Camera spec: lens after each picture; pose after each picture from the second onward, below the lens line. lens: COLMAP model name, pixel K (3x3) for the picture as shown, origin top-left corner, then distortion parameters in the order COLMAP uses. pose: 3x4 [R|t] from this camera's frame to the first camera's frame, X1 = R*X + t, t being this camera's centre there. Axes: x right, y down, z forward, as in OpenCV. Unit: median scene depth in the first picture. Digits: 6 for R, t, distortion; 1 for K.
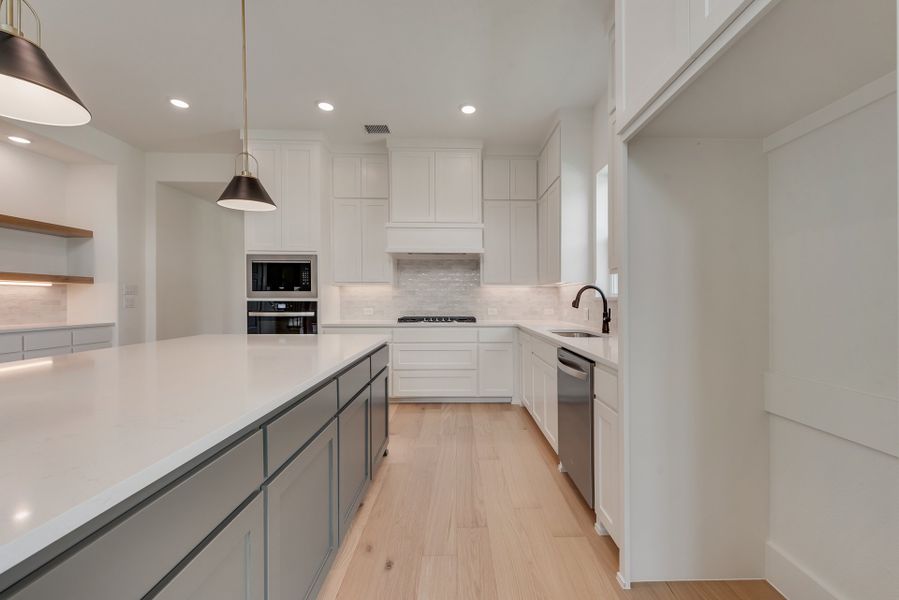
lens RADIAL K [[360.1, 0, 453.8], [0, 360.1, 301.8], [0, 0, 1]] dist [-0.000032, -0.001423]
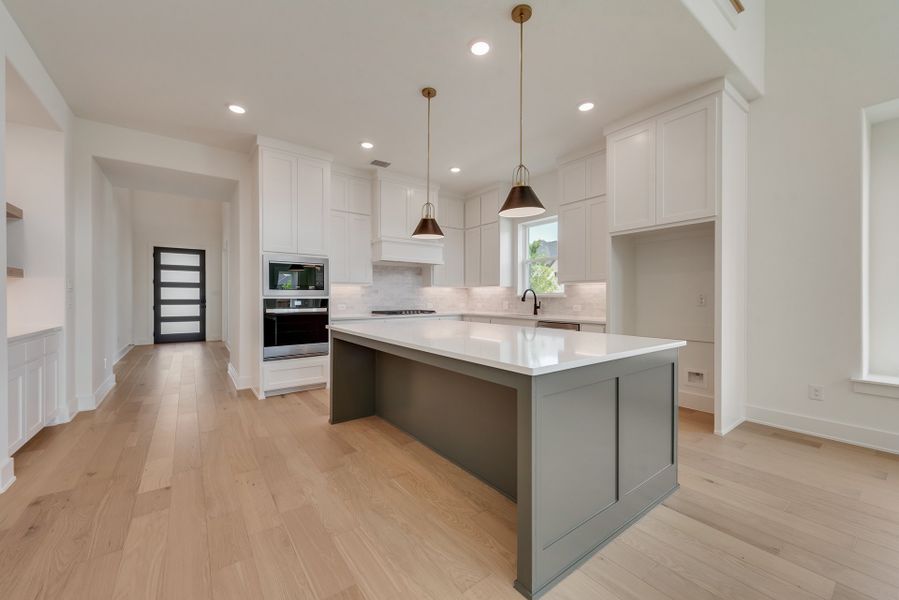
lens RADIAL K [[360.1, 0, 443.6], [0, 360.1, 299.8], [0, 0, 1]] dist [-0.000032, -0.001423]
pose [[0.820221, -0.006087, 0.572015, -0.713835], [0.003328, 0.999977, 0.005869, -0.003759], [-0.572038, -0.002910, 0.820222, -0.165539]]
